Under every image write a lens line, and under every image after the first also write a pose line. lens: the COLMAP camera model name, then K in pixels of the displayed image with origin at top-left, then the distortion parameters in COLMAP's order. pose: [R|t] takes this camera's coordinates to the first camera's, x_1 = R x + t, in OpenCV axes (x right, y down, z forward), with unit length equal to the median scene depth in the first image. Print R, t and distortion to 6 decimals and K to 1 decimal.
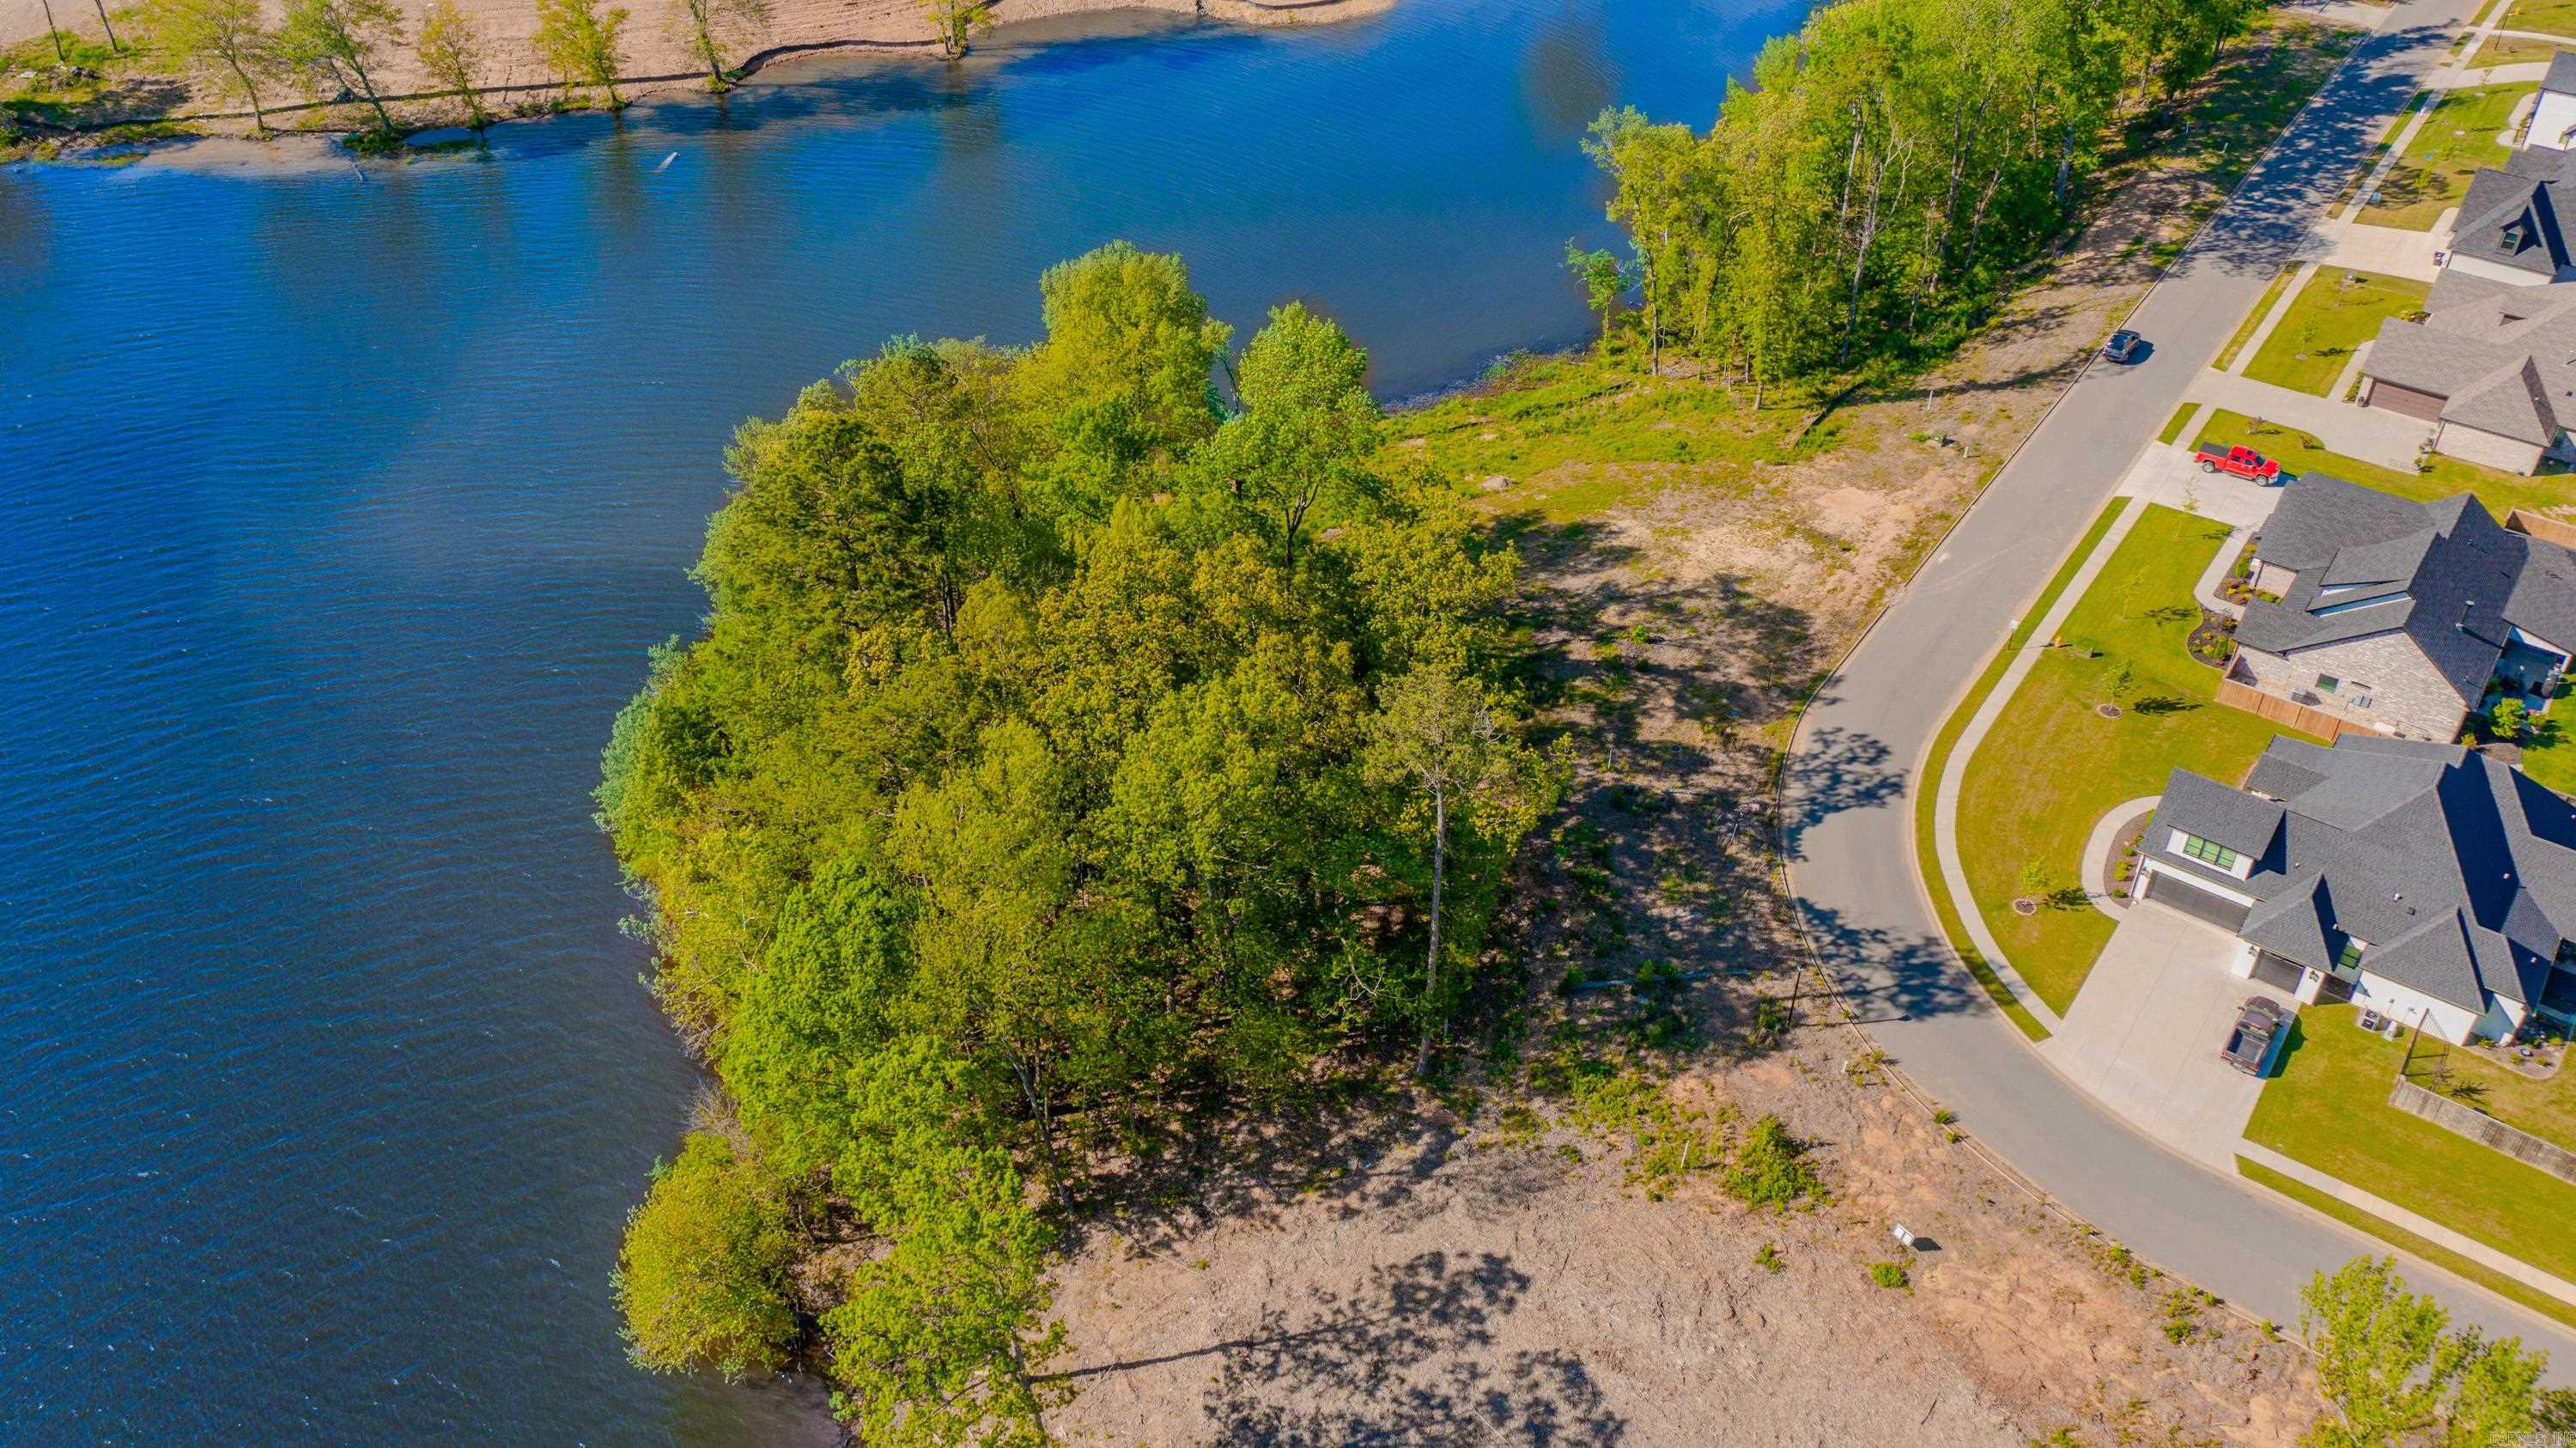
lens RADIAL K [[2001.9, 0, 1324.5], [0, 2001.9, 722.4], [0, 0, 1]] dist [0.042040, -0.000124]
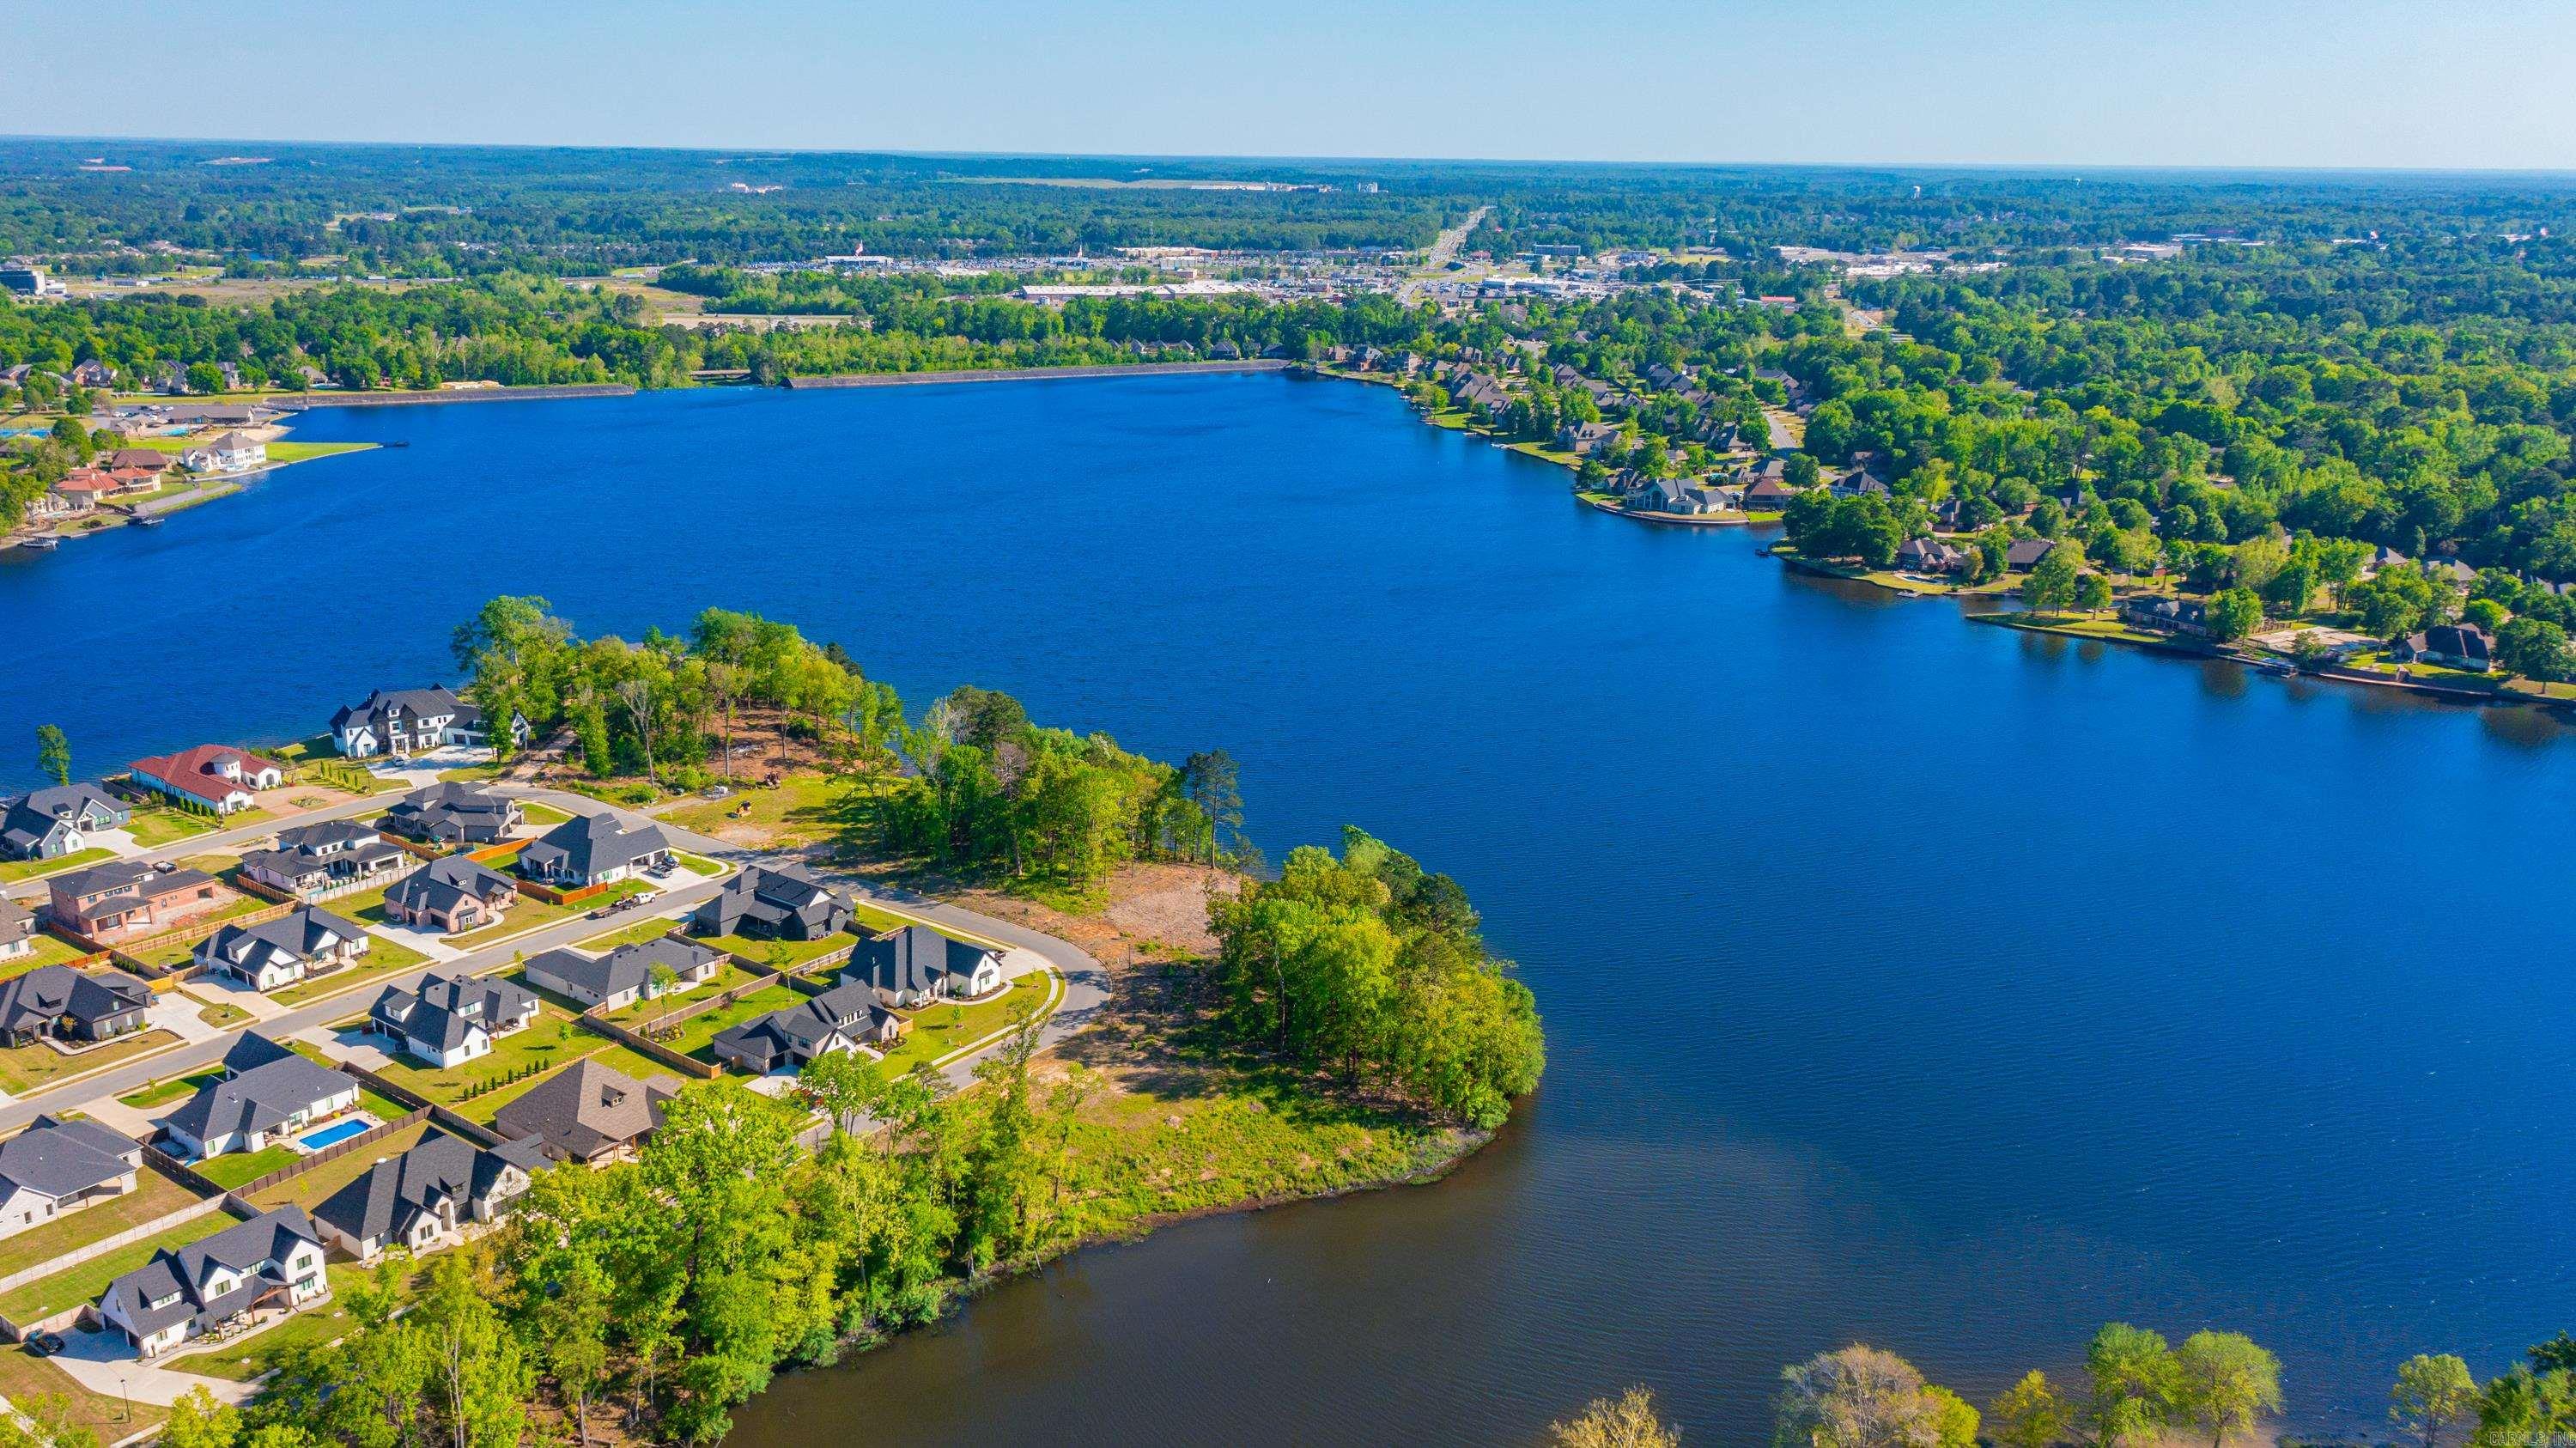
lens RADIAL K [[2050.5, 0, 1288.0], [0, 2050.5, 724.0], [0, 0, 1]] dist [0.005082, 0.004987]
pose [[-0.999643, -0.020093, 0.017635, -0.064586], [0.002967, 0.572196, 0.820111, -2.413337], [-0.026569, 0.819870, -0.571932, 2.224095]]
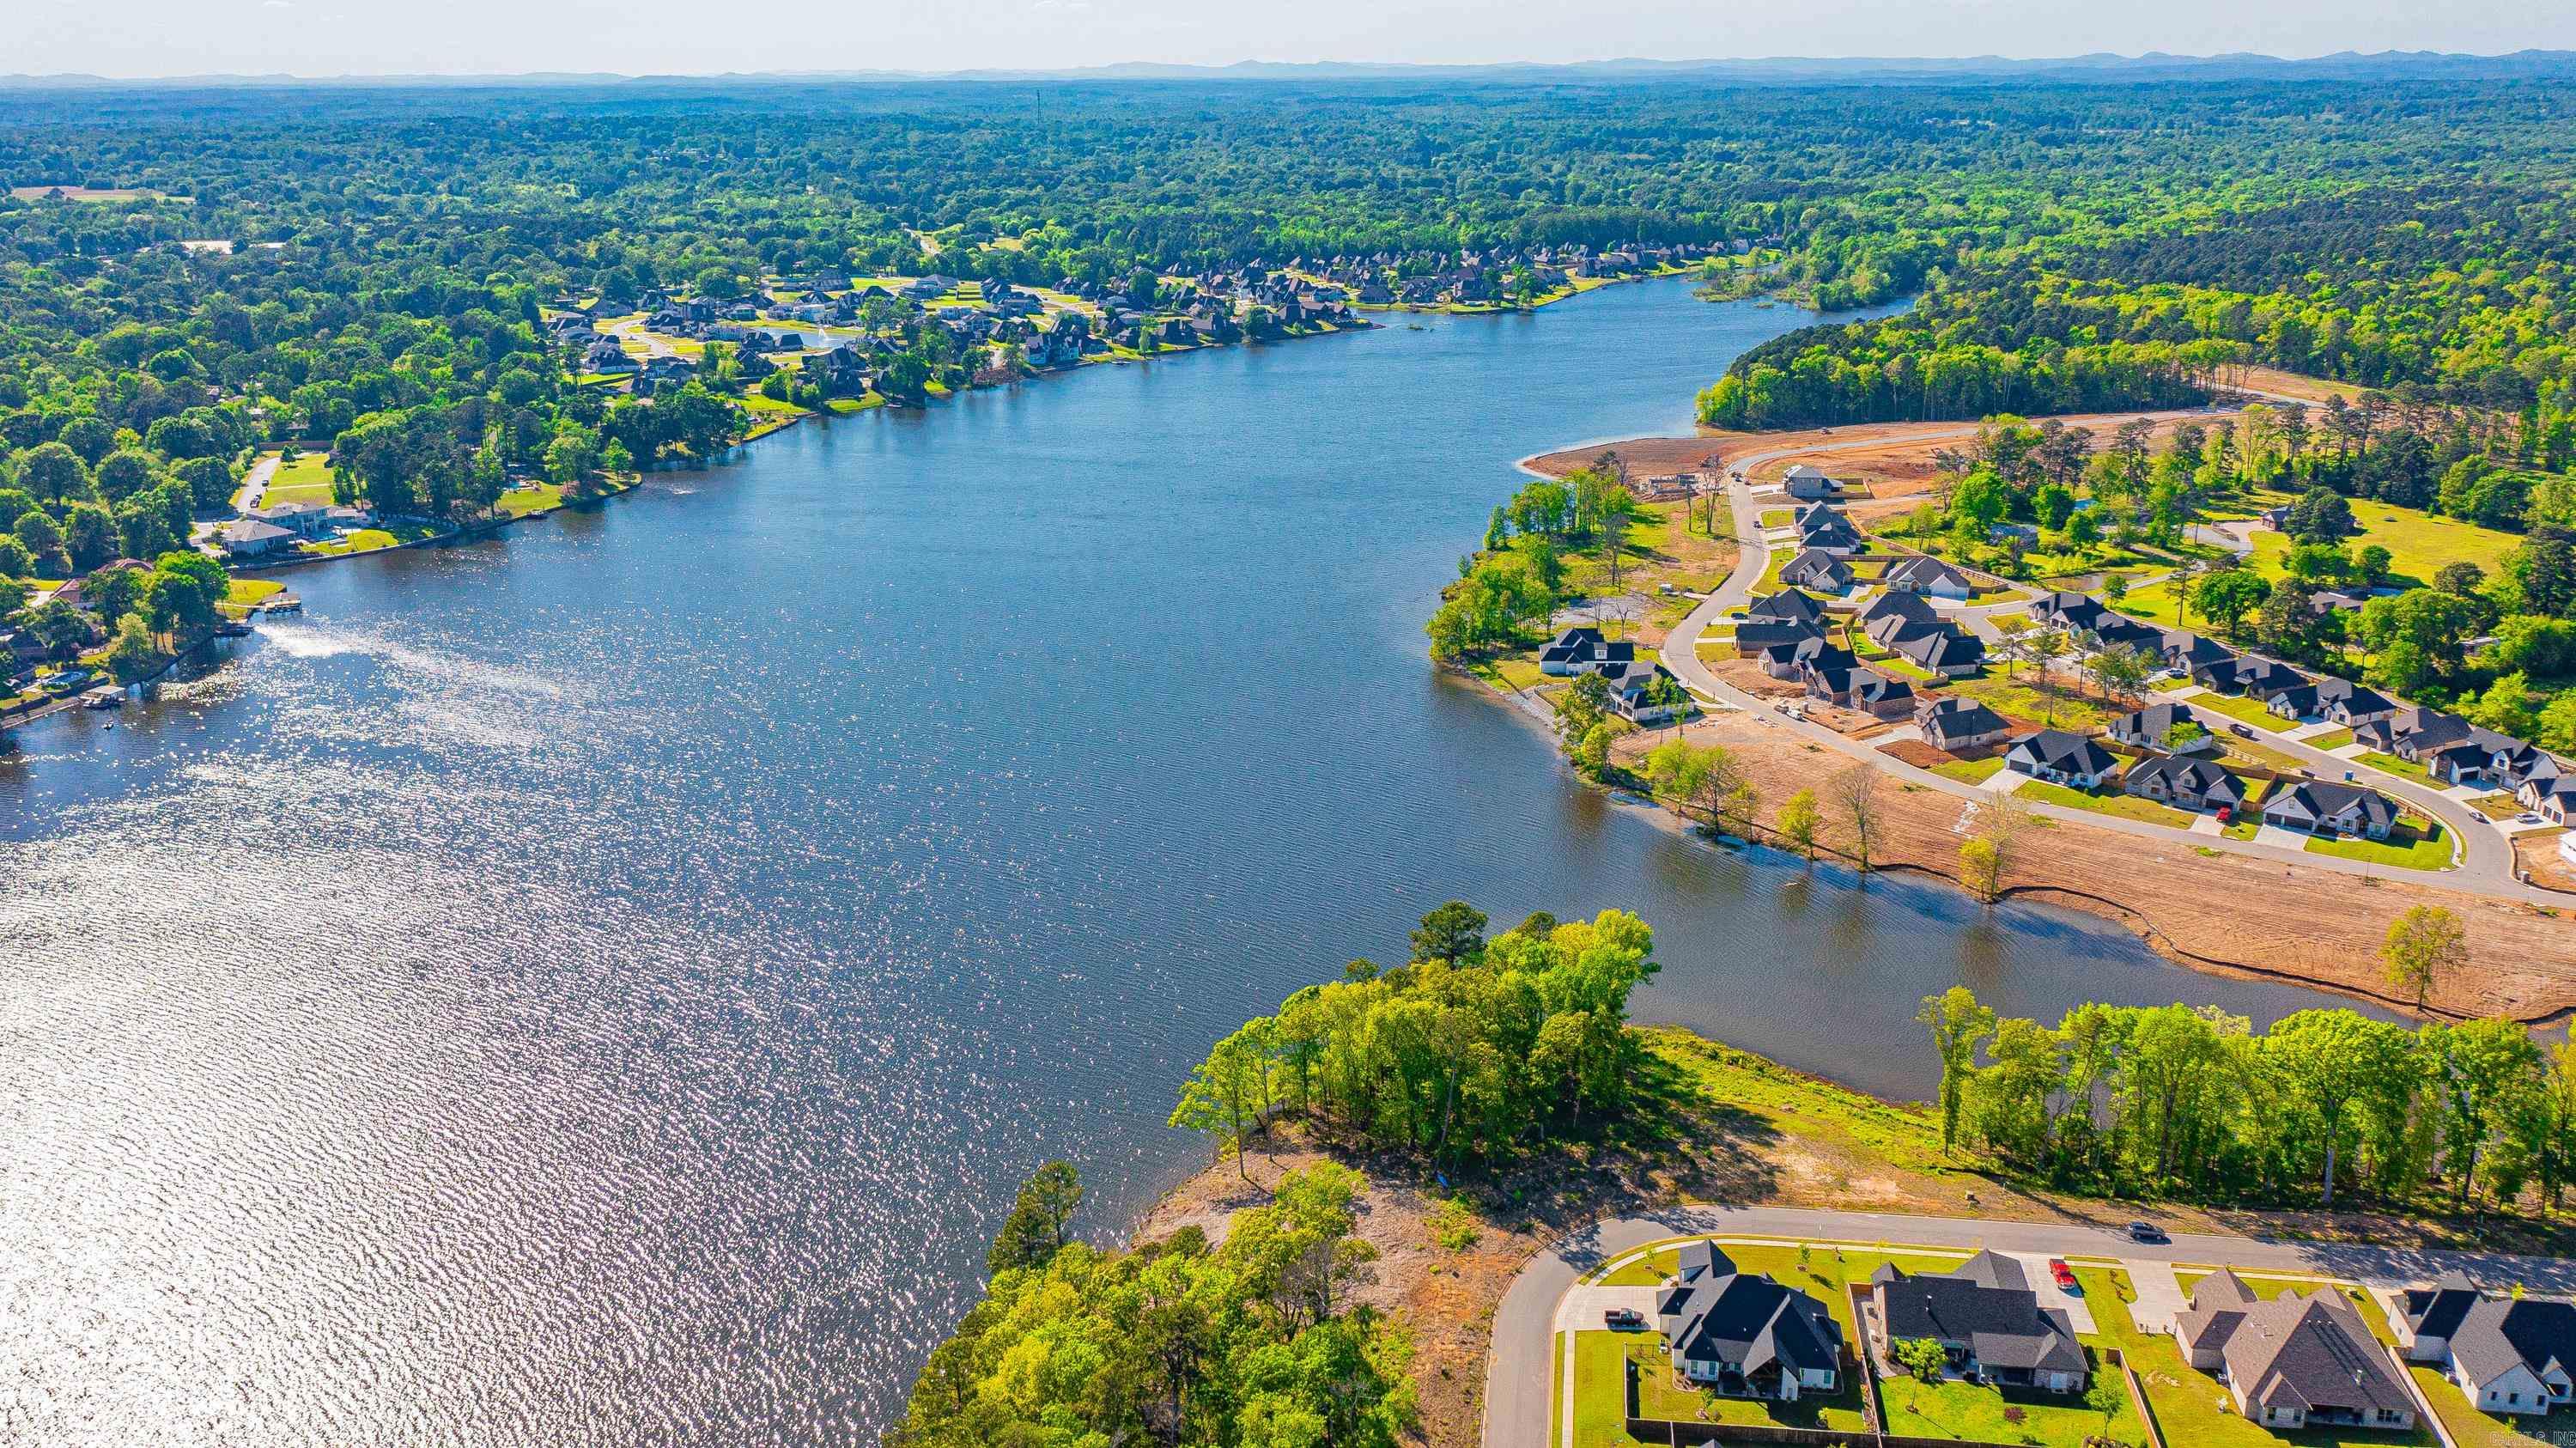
lens RADIAL K [[2050.5, 0, 1288.0], [0, 2050.5, 724.0], [0, 0, 1]] dist [0.005082, 0.004987]
pose [[0.454391, 0.266802, -0.849909, 1.842428], [-0.559388, 0.827981, -0.039150, -0.095639], [0.693263, 0.493218, 0.525473, -0.764791]]
